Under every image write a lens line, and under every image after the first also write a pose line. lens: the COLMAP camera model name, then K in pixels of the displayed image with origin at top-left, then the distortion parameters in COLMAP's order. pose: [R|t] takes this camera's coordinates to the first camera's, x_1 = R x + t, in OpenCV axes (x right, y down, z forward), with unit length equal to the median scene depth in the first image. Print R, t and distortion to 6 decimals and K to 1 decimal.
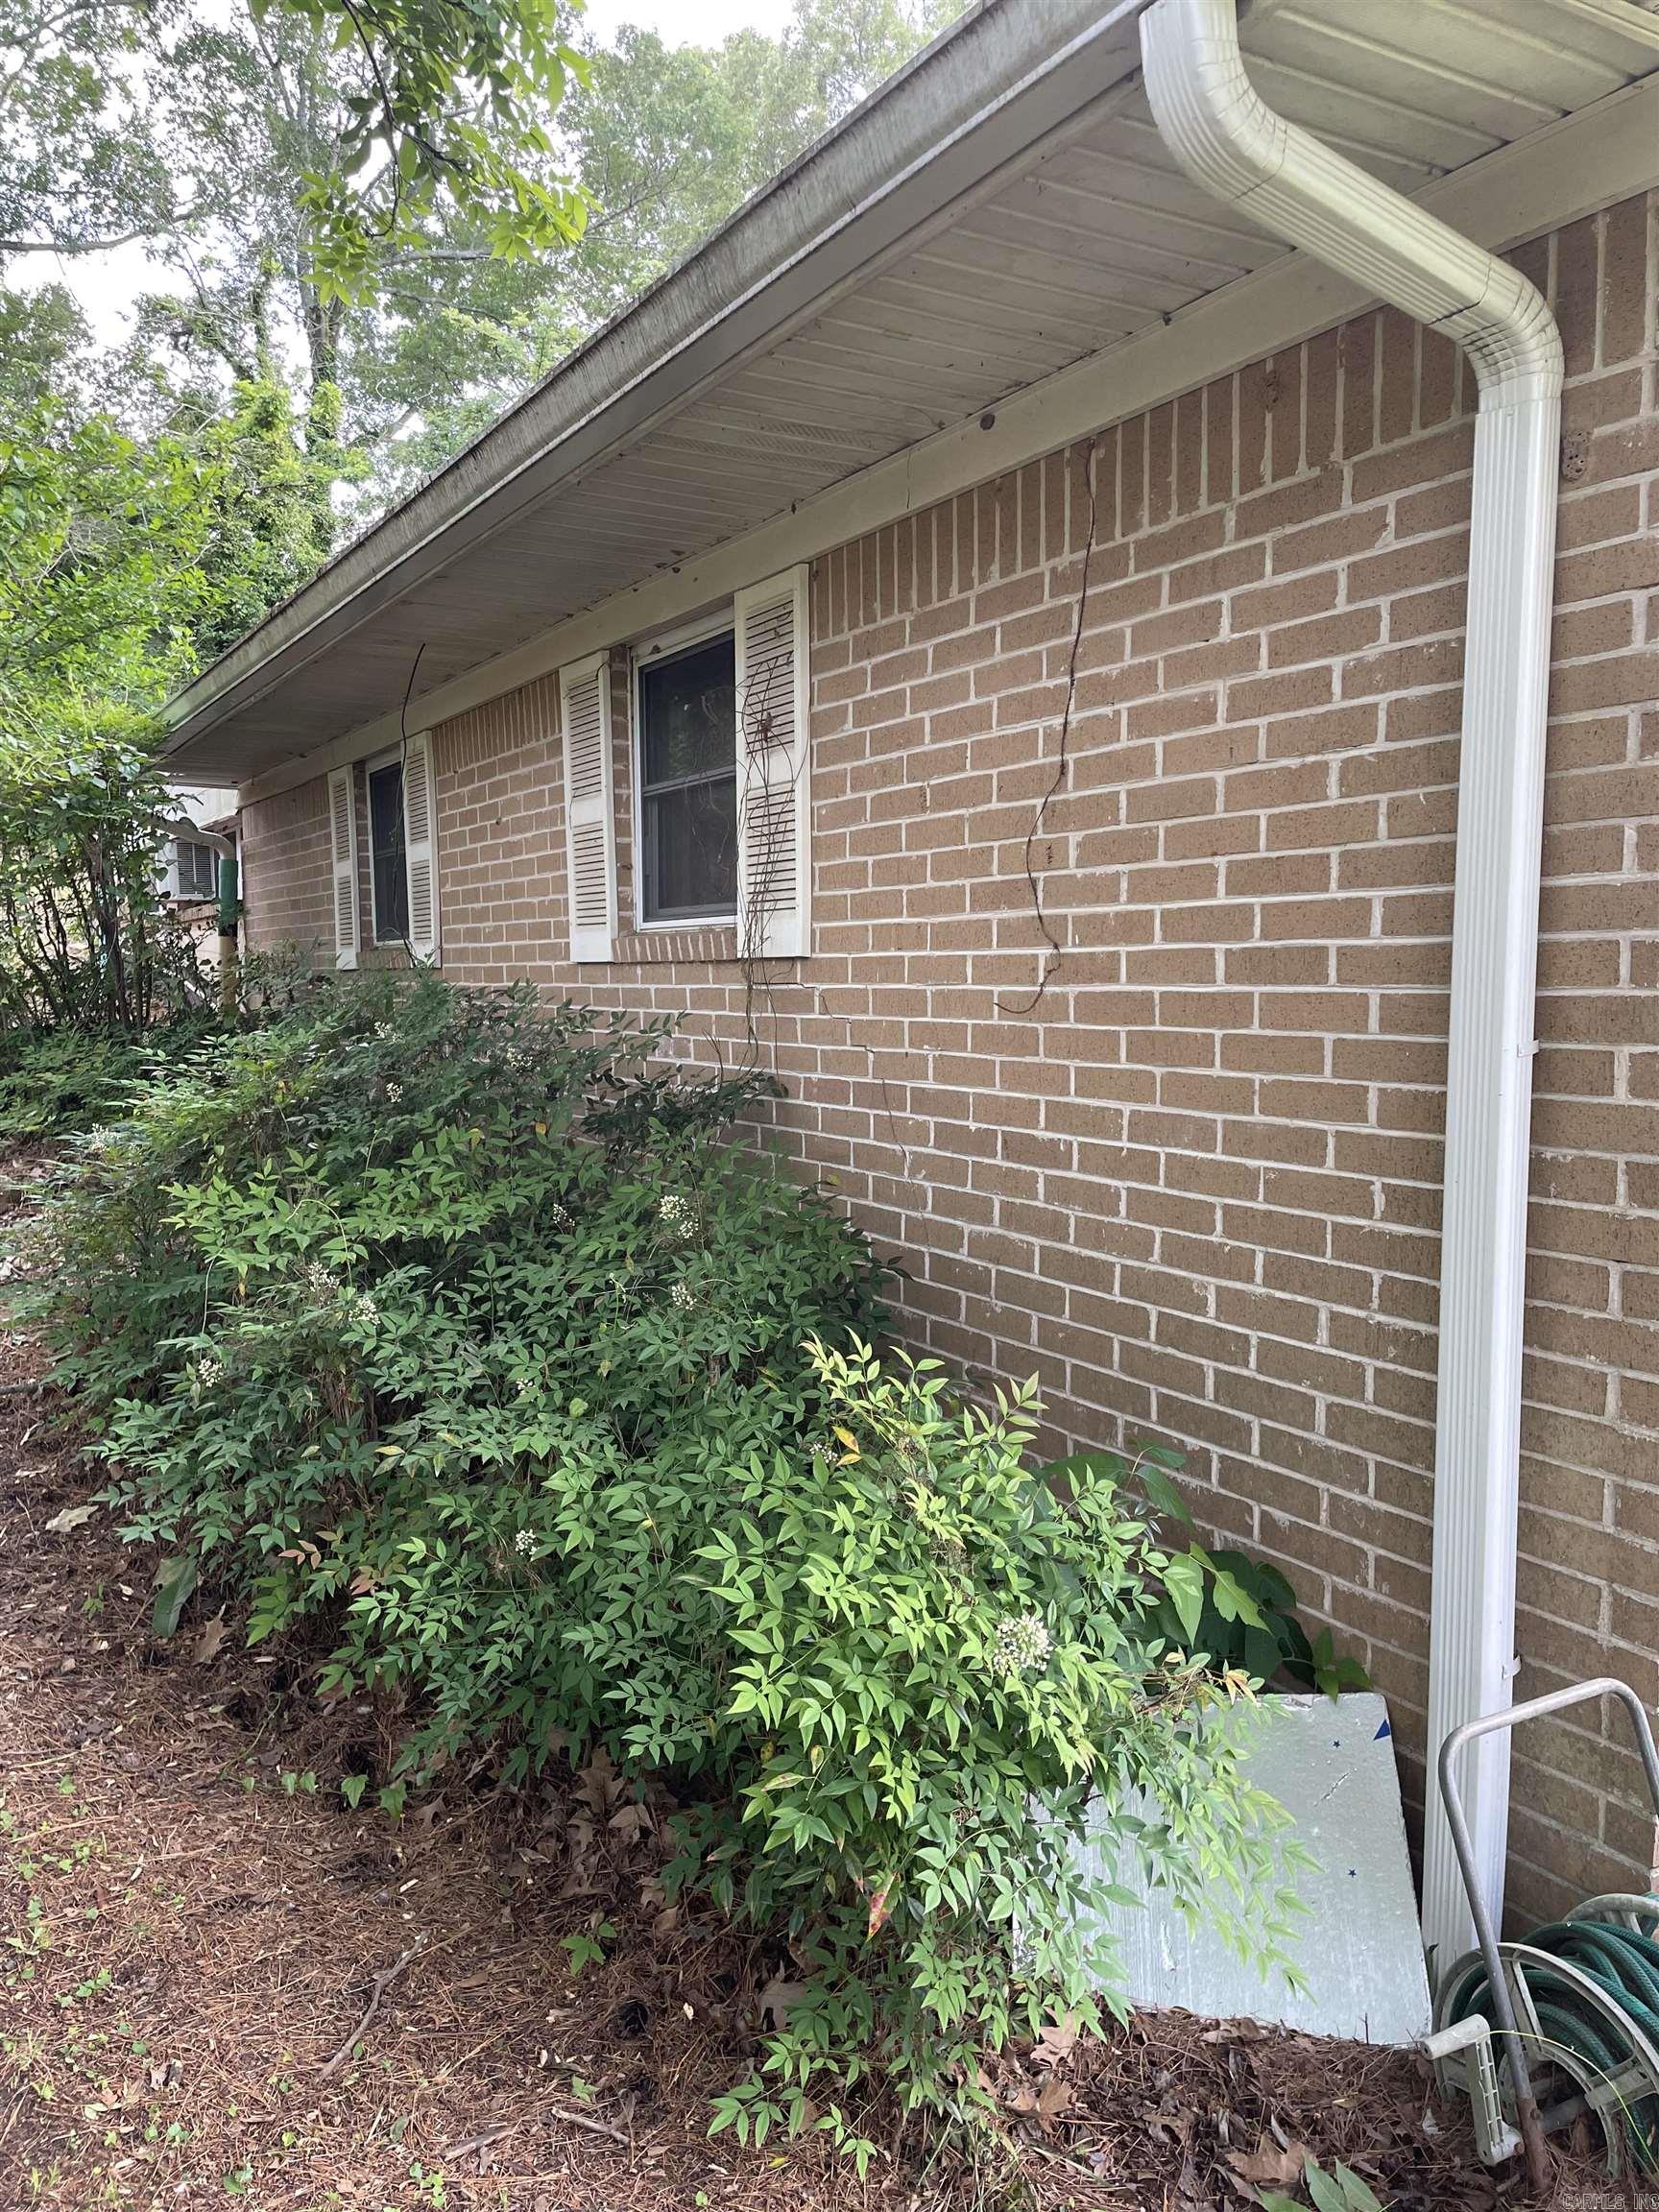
lens RADIAL K [[1670.9, 0, 826.9], [0, 1670.9, 1109.3], [0, 0, 1]] dist [0.054915, -0.061979]
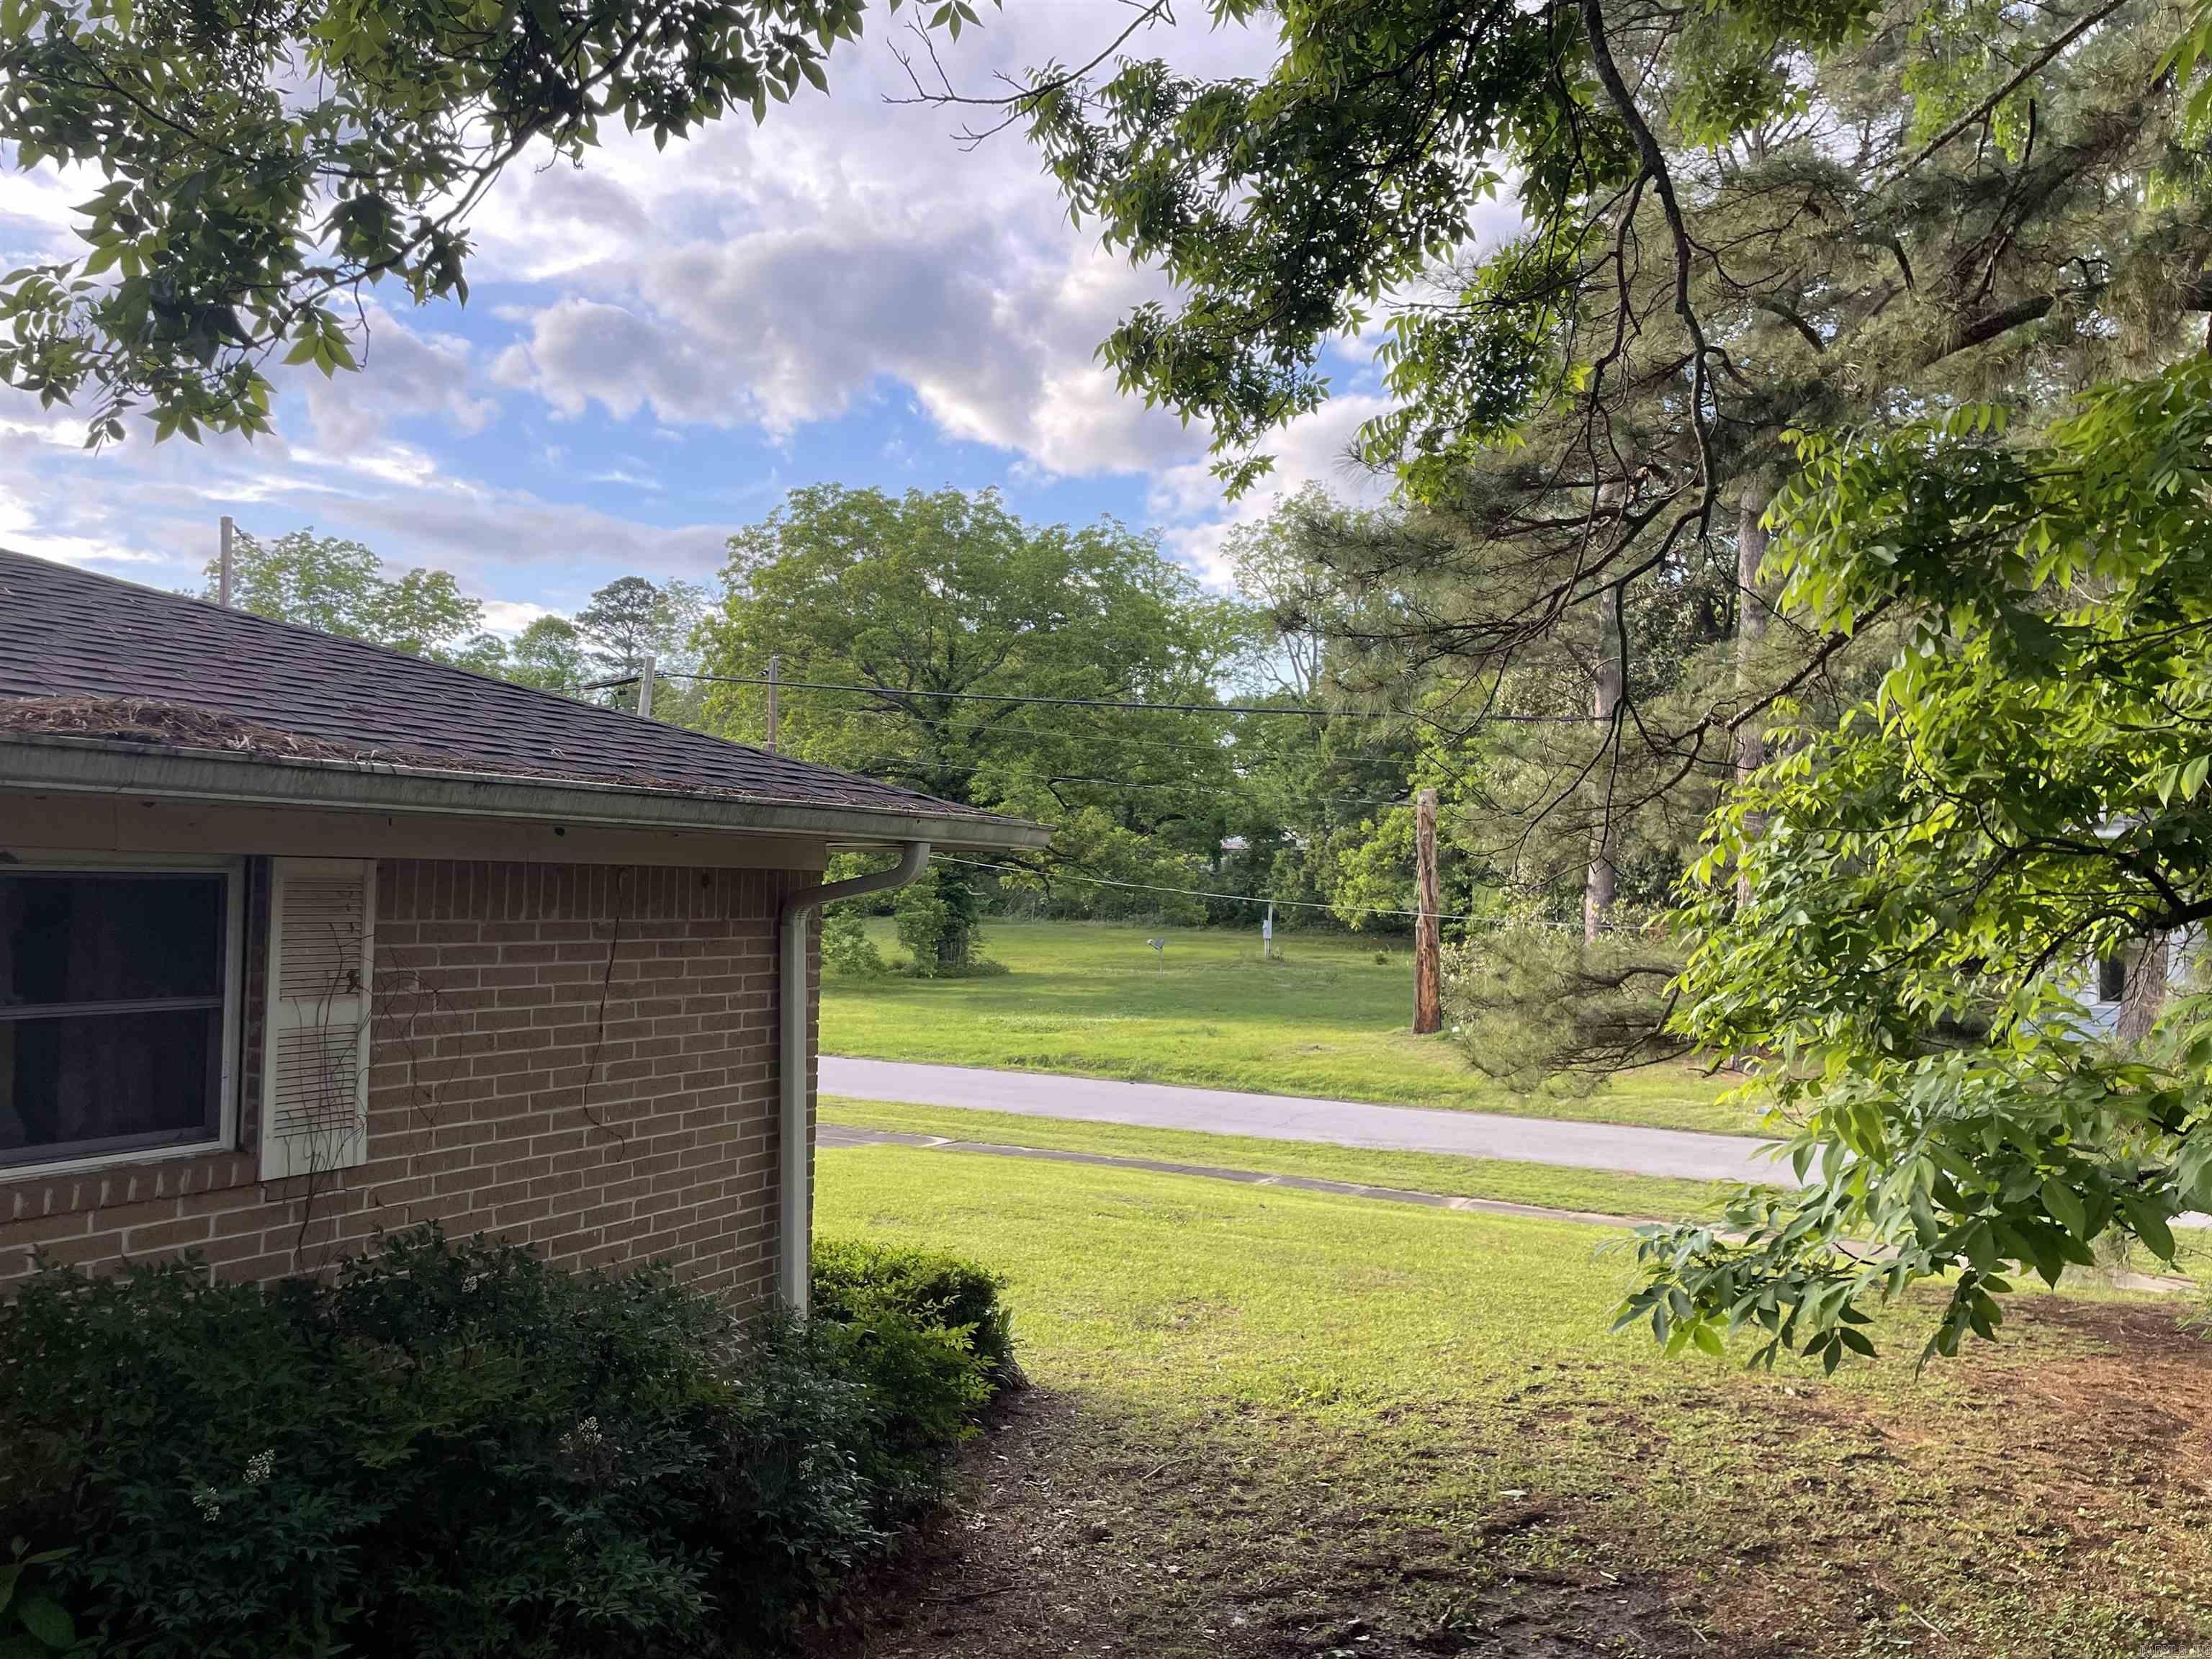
lens RADIAL K [[1670.9, 0, 1105.2], [0, 1670.9, 826.8], [0, 0, 1]] dist [0.054915, -0.061979]
pose [[-0.537710, 0.043957, 0.841983, -1.755814], [0.066859, 0.997718, -0.009390, -0.372758], [-0.840475, 0.051245, -0.539422, 1.524694]]
